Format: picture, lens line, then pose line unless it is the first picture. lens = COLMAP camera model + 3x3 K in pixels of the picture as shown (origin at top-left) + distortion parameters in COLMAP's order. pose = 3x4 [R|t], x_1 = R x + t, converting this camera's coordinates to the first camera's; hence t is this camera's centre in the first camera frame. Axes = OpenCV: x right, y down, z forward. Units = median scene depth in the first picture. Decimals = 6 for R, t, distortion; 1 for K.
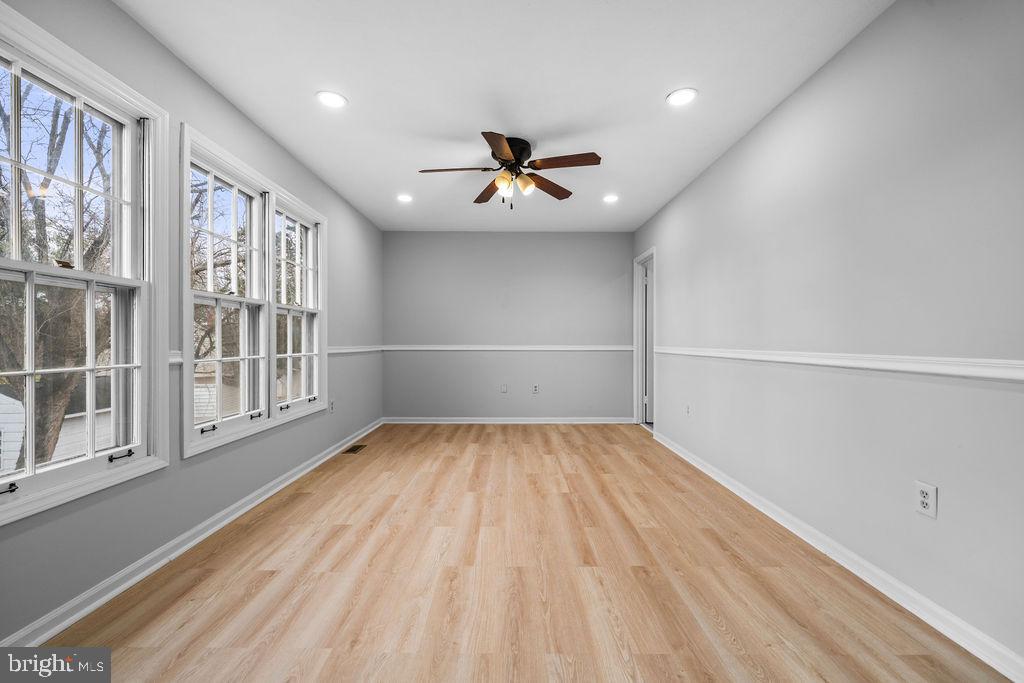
lens RADIAL K [[405.4, 0, 512.0], [0, 405.4, 341.5], [0, 0, 1]] dist [-0.001345, -0.000107]
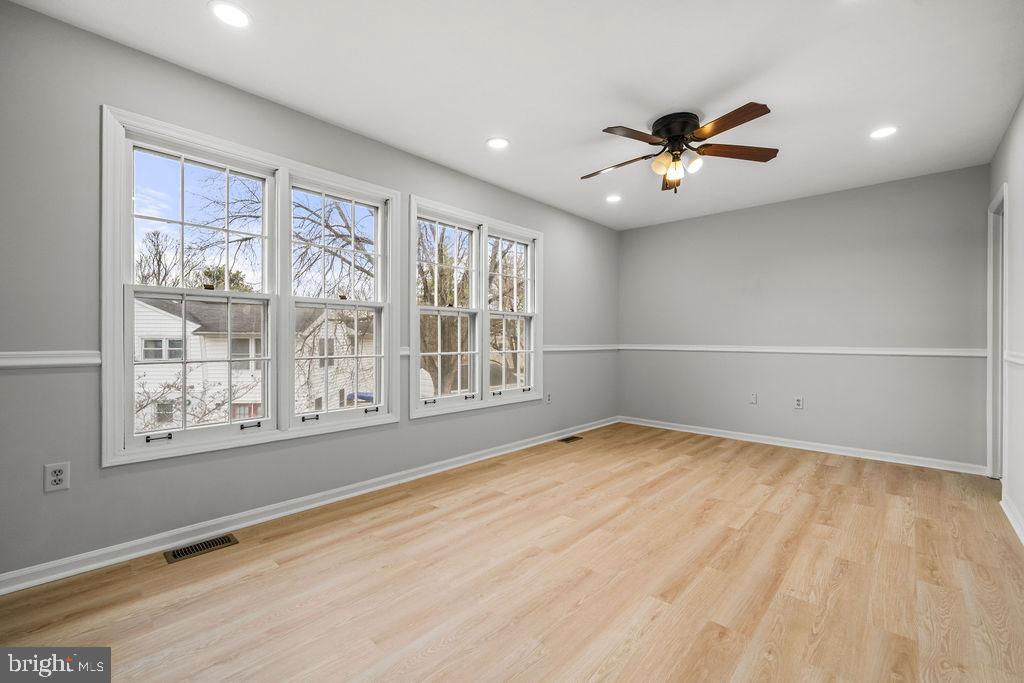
lens RADIAL K [[427.8, 0, 513.0], [0, 427.8, 340.3], [0, 0, 1]] dist [-0.000258, 0.000065]
pose [[0.733625, 0.003439, -0.679545, 0.407361], [-0.002879, 0.999994, 0.001952, -0.004238], [0.679548, 0.000525, 0.733631, 0.073342]]
